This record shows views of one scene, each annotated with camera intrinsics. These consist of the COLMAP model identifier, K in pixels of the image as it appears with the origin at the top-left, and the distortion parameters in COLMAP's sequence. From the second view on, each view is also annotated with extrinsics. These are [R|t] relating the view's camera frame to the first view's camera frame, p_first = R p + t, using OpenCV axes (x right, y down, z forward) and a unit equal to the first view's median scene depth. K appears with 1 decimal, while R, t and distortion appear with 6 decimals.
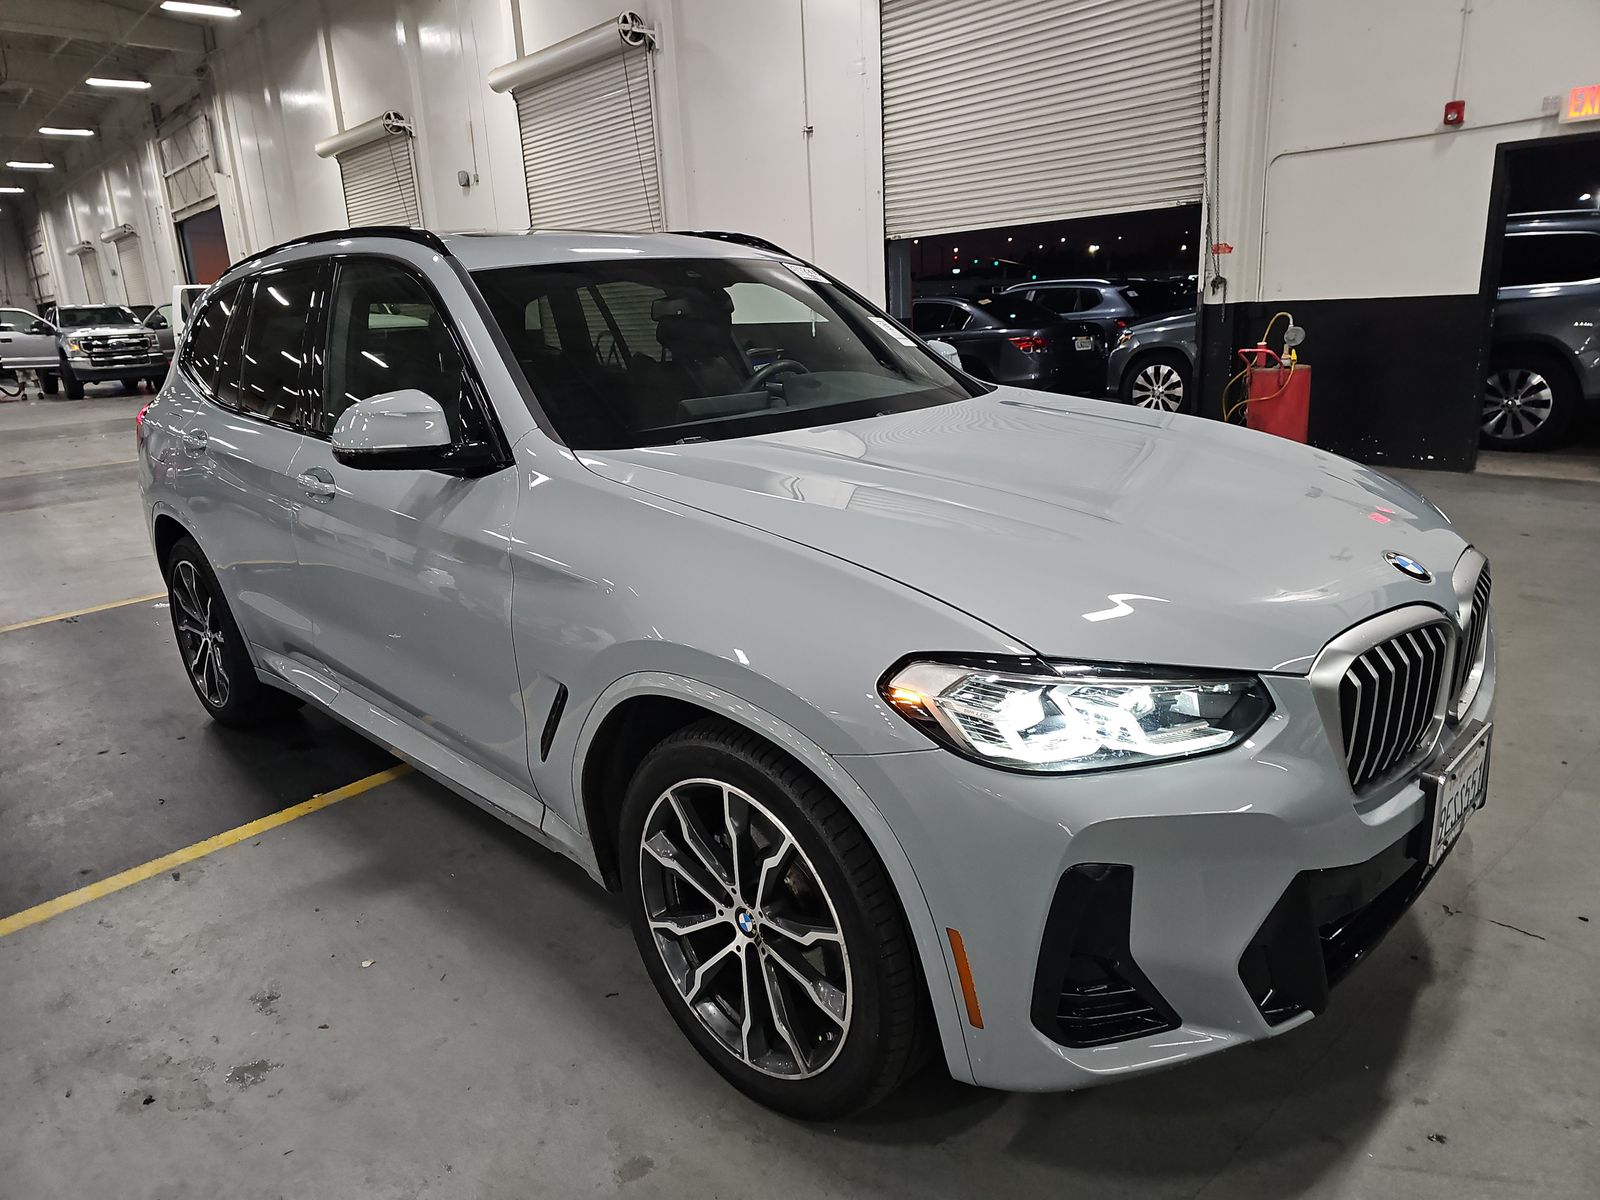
lens RADIAL K [[1097.8, 0, 801.3], [0, 1097.8, 594.5], [0, 0, 1]] dist [0.003320, -0.002827]
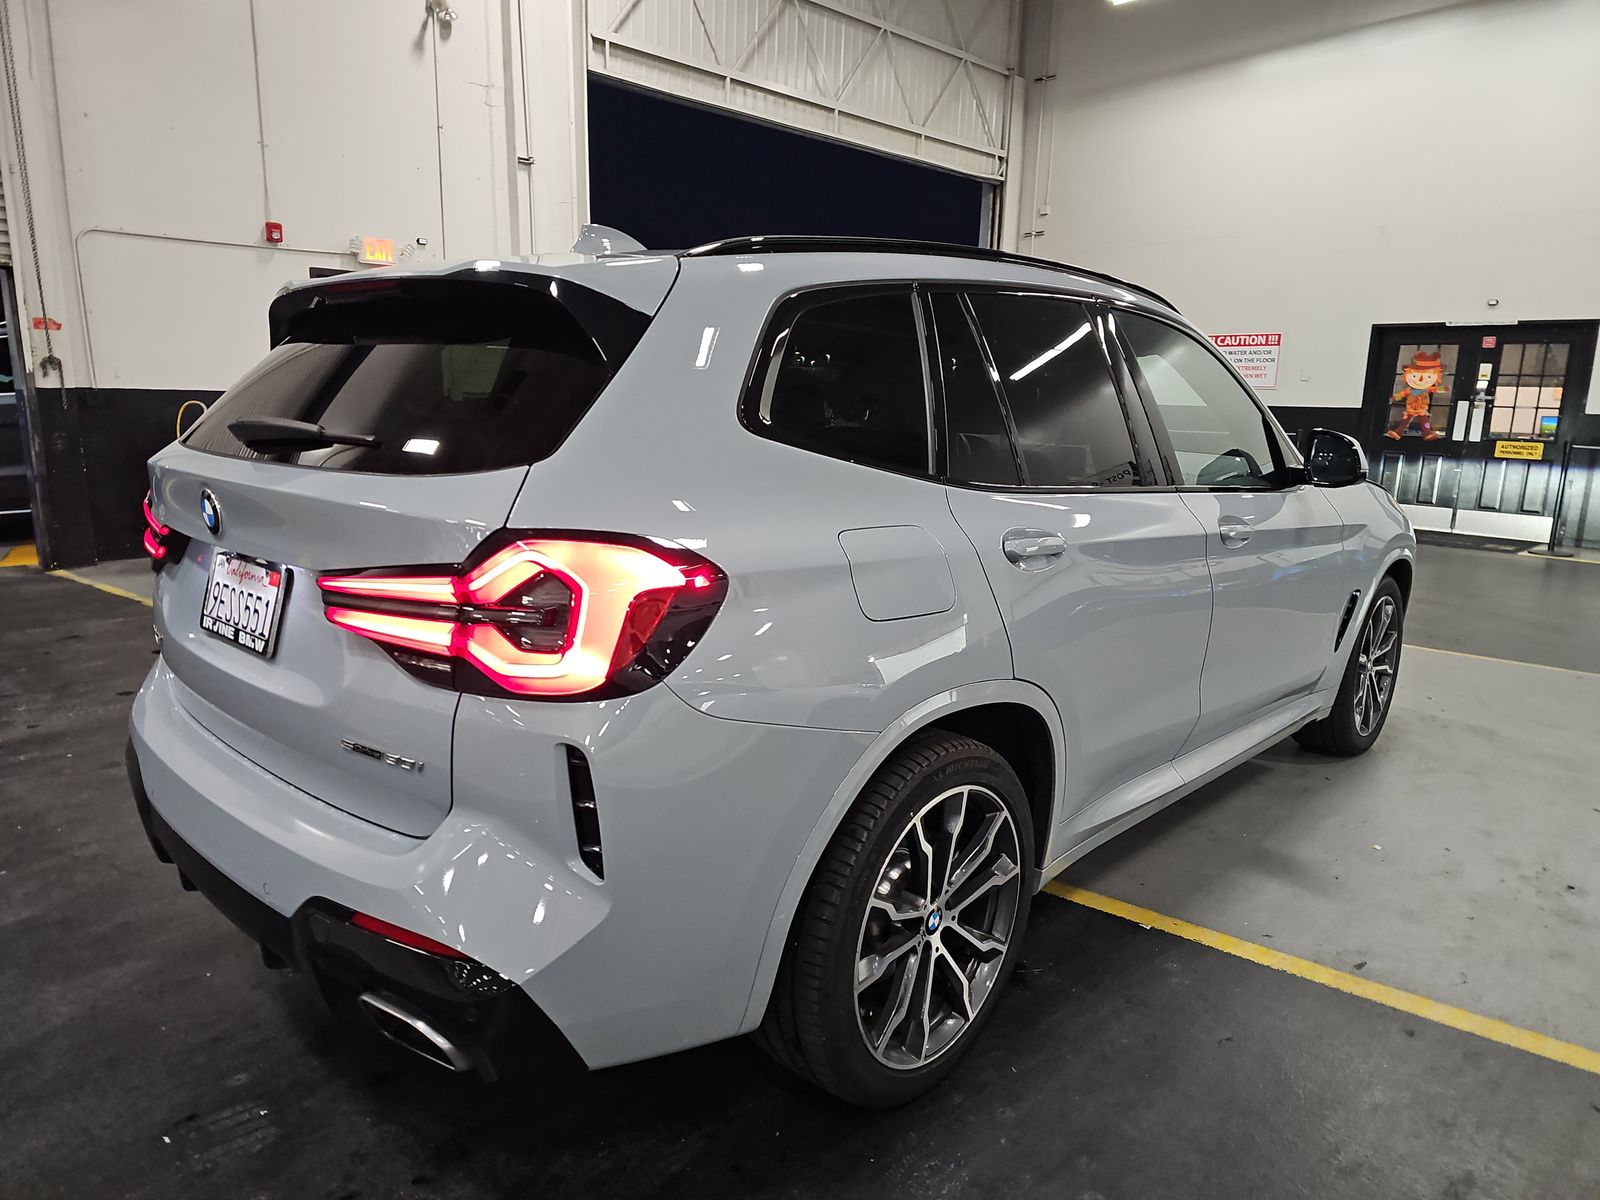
lens RADIAL K [[1097.8, 0, 801.3], [0, 1097.8, 594.5], [0, 0, 1]] dist [0.003320, -0.002827]
pose [[-0.062614, -0.133421, 0.989079, -0.645033], [0.236319, 0.960860, 0.144575, -0.127100], [-0.969656, 0.242791, -0.028634, 0.647718]]
